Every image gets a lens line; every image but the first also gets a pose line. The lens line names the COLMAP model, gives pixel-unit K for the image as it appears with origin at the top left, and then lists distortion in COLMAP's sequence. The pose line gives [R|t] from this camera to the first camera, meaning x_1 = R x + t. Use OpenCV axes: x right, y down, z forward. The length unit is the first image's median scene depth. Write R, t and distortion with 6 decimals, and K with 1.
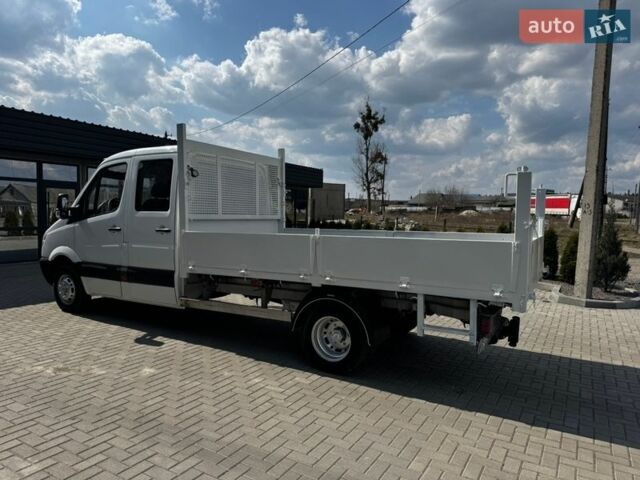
lens RADIAL K [[448.5, 0, 318.6], [0, 448.5, 240.3], [0, 0, 1]] dist [0.024107, -0.028153]
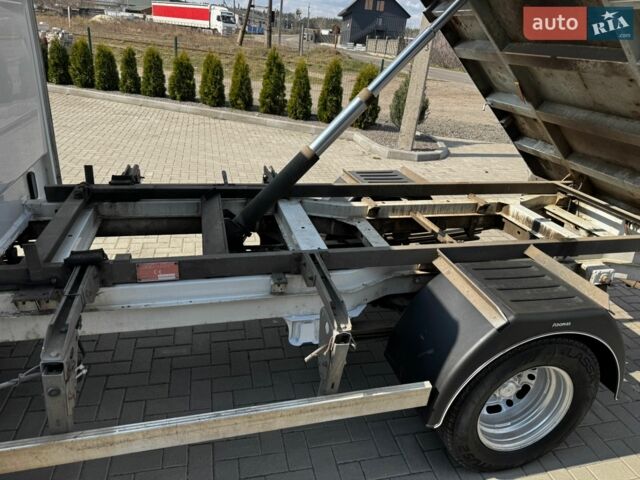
lens RADIAL K [[448.5, 0, 320.9], [0, 448.5, 239.5], [0, 0, 1]] dist [0.024107, -0.028153]
pose [[0.713285, -0.243087, 0.657368, -0.021470], [-0.029592, 0.926645, 0.374771, -0.004666], [-0.700249, -0.286771, 0.653769, 0.053530]]
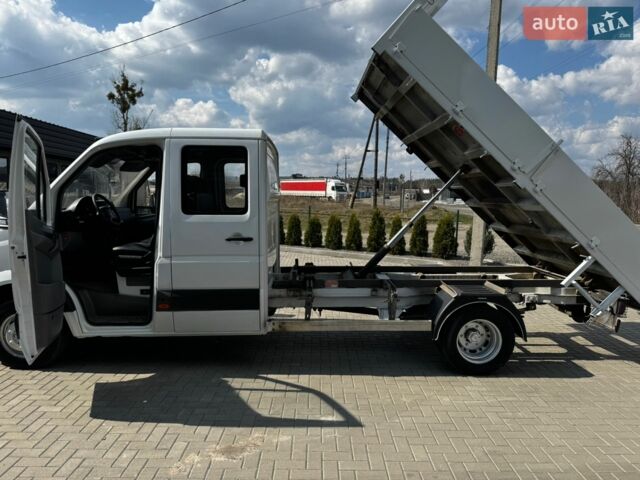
lens RADIAL K [[448.5, 0, 330.7], [0, 448.5, 238.5], [0, 0, 1]] dist [0.024107, -0.028153]
pose [[0.841942, -0.058417, 0.536397, -0.046970], [0.038079, 0.998076, 0.048927, -0.004093], [-0.538223, -0.020768, 0.842547, 0.019742]]
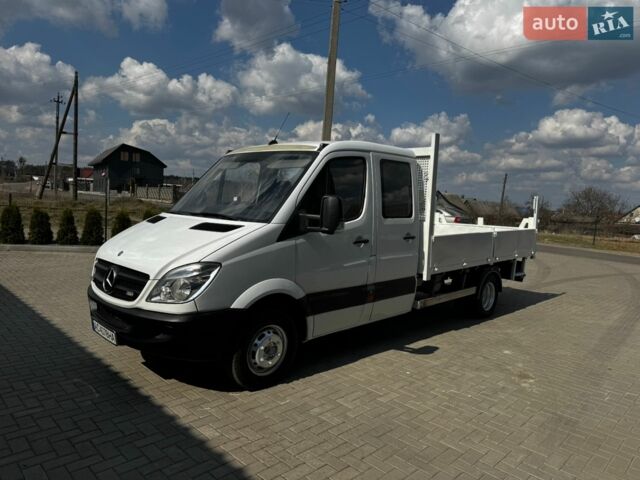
lens RADIAL K [[448.5, 0, 320.3], [0, 448.5, 238.6], [0, 0, 1]] dist [0.024107, -0.028153]
pose [[0.247290, -0.087980, 0.964939, -0.099056], [0.015416, 0.996100, 0.086871, -0.007962], [-0.968819, -0.006607, 0.247682, 0.070415]]
